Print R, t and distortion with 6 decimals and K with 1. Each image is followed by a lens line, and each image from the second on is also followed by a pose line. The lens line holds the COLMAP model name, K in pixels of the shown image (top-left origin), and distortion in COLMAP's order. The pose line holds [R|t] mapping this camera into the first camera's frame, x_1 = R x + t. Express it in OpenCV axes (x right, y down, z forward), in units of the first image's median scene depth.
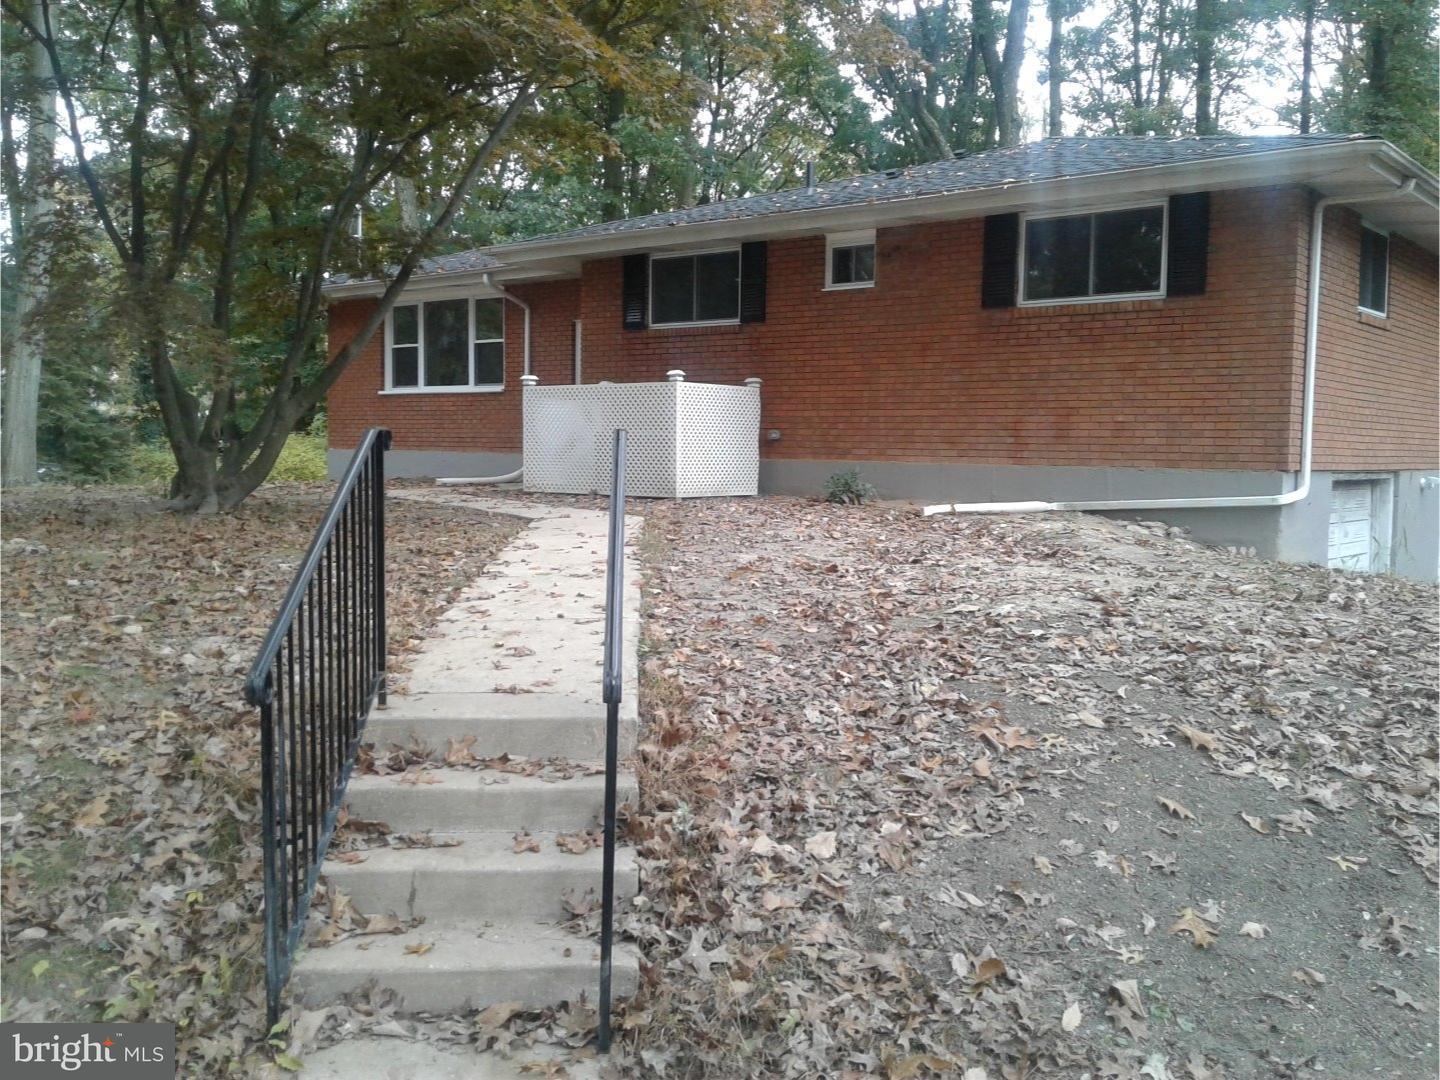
lens RADIAL K [[1336.3, 0, 720.0], [0, 1336.3, 540.0], [0, 0, 1]] dist [-0.000236, -0.008600]
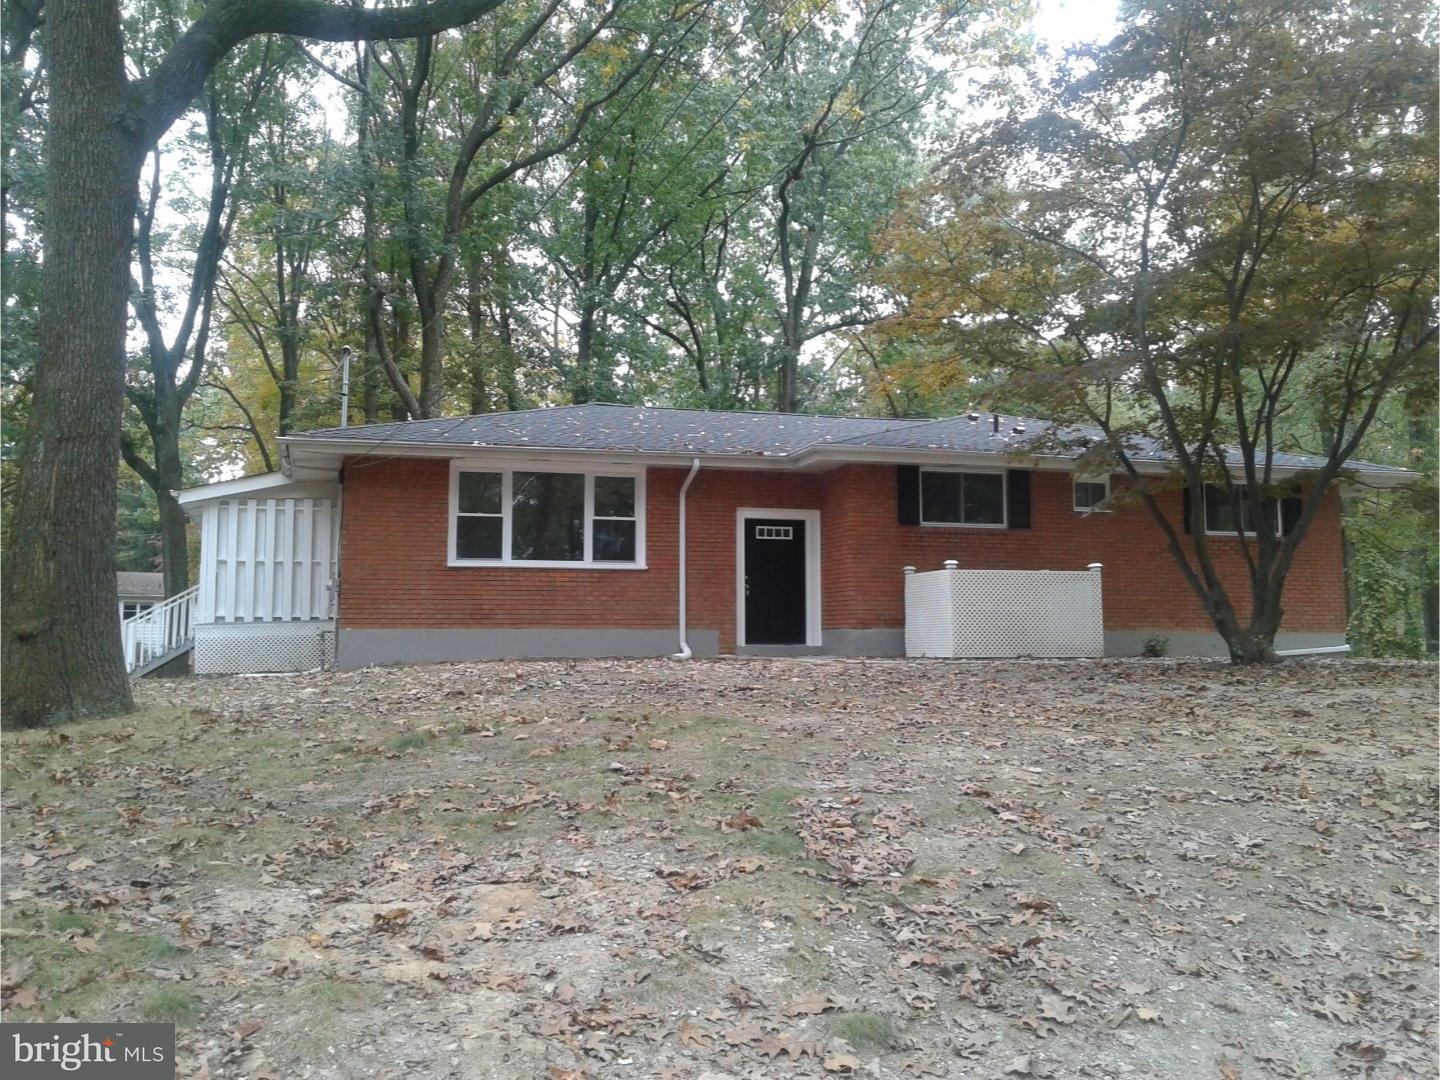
lens RADIAL K [[1336.3, 0, 720.0], [0, 1336.3, 540.0], [0, 0, 1]] dist [-0.000236, -0.008600]
pose [[0.603845, 0.067078, 0.794274, -0.972066], [0.059153, 0.989934, -0.128574, 0.001066], [-0.794904, 0.124623, 0.593799, 0.359899]]
